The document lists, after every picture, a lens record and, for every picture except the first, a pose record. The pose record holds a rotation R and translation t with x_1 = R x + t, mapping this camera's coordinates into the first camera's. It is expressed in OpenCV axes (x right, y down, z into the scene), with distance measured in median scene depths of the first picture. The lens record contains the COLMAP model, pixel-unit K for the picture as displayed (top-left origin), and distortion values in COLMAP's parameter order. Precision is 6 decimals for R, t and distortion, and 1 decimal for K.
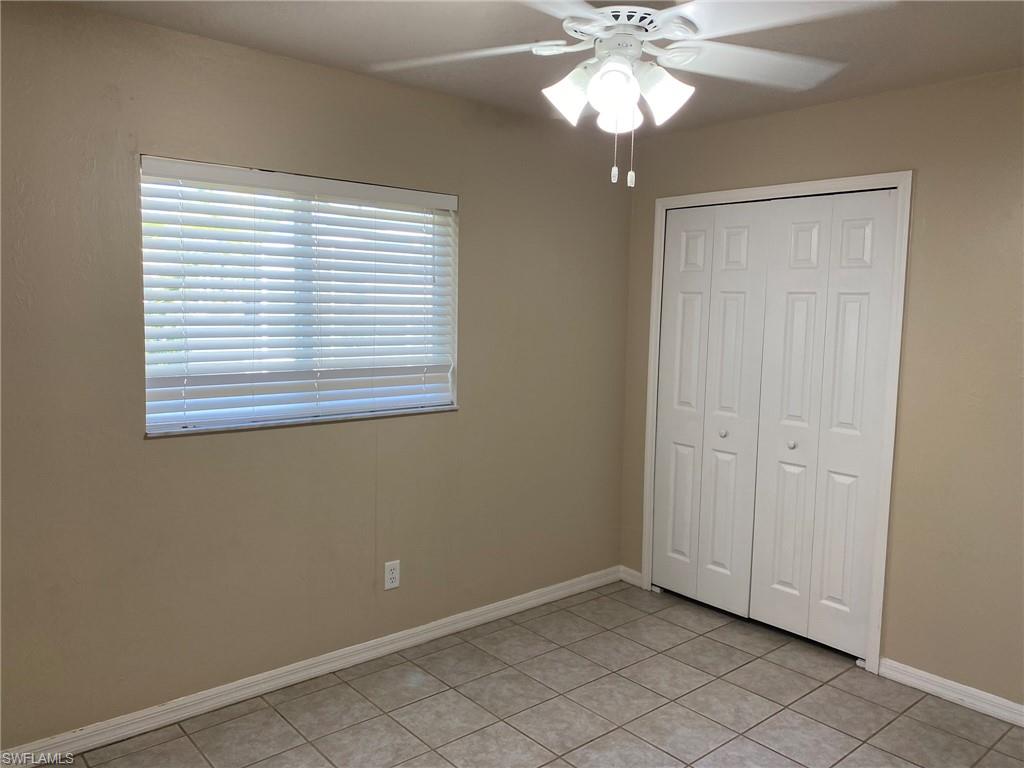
lens RADIAL K [[772.1, 0, 529.3], [0, 772.1, 377.4], [0, 0, 1]] dist [0.022949, -0.036124]
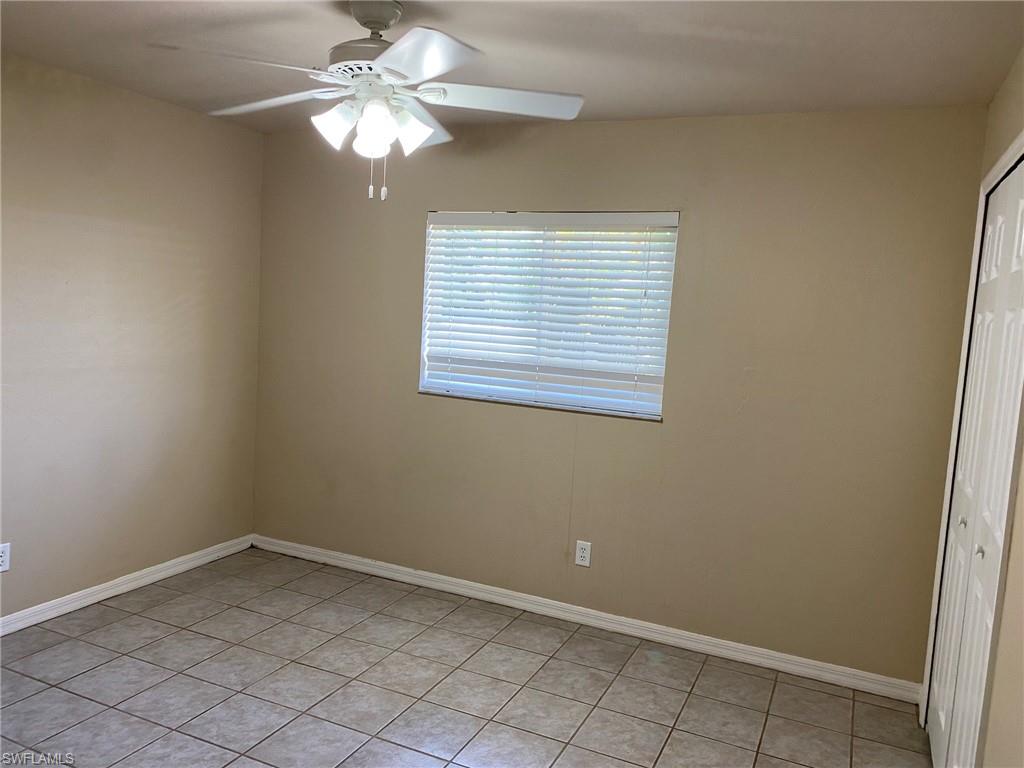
lens RADIAL K [[772.1, 0, 514.3], [0, 772.1, 380.5], [0, 0, 1]] dist [0.022949, -0.036124]
pose [[0.418027, 0.086276, -0.904329, 0.856525], [-0.137217, 0.990055, 0.031026, -0.017961], [0.898012, 0.111120, 0.425708, 0.441562]]
